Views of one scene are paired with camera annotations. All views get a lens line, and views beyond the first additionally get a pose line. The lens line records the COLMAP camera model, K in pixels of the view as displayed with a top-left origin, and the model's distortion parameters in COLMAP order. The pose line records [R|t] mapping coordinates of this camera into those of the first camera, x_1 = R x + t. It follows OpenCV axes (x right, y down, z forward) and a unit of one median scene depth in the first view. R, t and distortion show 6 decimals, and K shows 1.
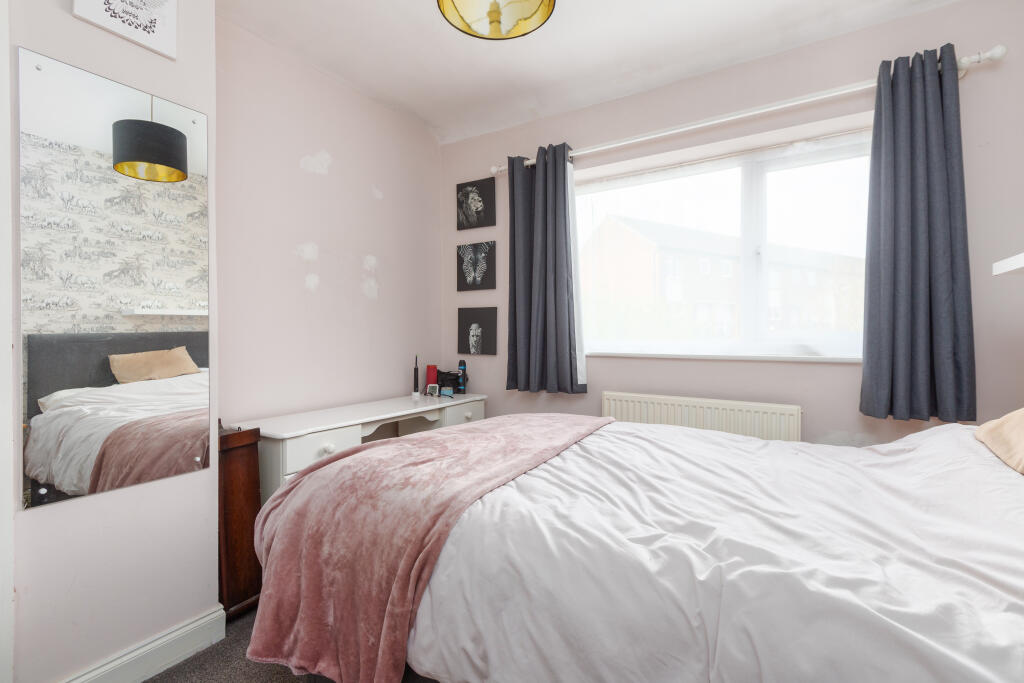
lens RADIAL K [[462.4, 0, 504.6], [0, 462.4, 335.4], [0, 0, 1]] dist [0.001433, 0.000327]
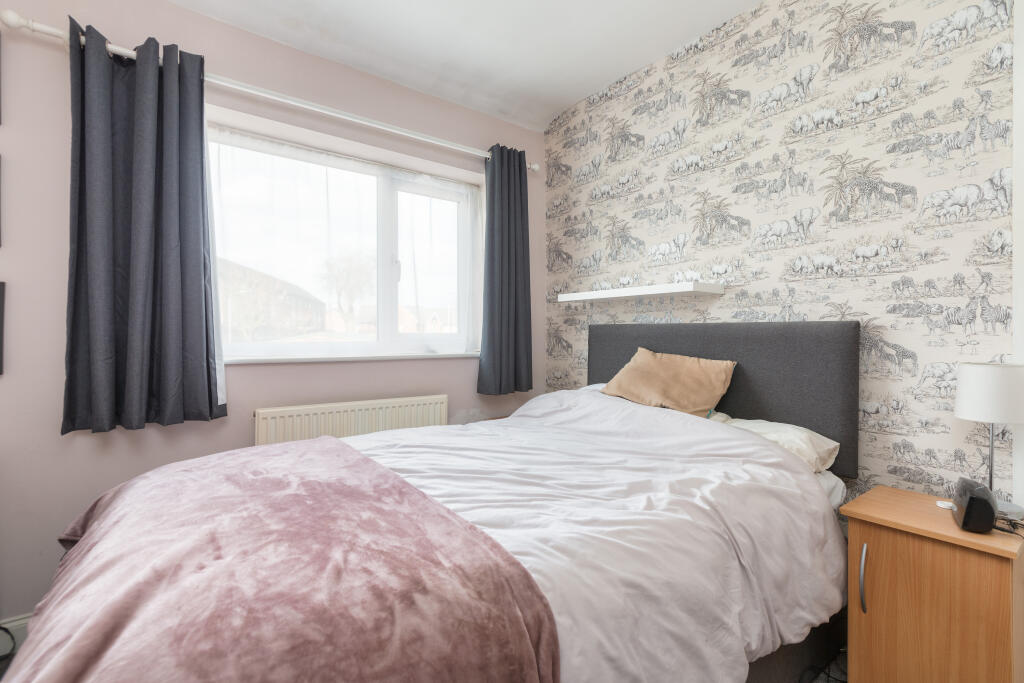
lens RADIAL K [[462.4, 0, 504.6], [0, 462.4, 335.4], [0, 0, 1]] dist [0.001433, 0.000327]
pose [[0.352514, -0.002025, 0.935804, -0.512386], [-0.002212, 0.999993, 0.002997, -0.008035], [-0.935804, -0.003126, 0.352507, 0.481772]]
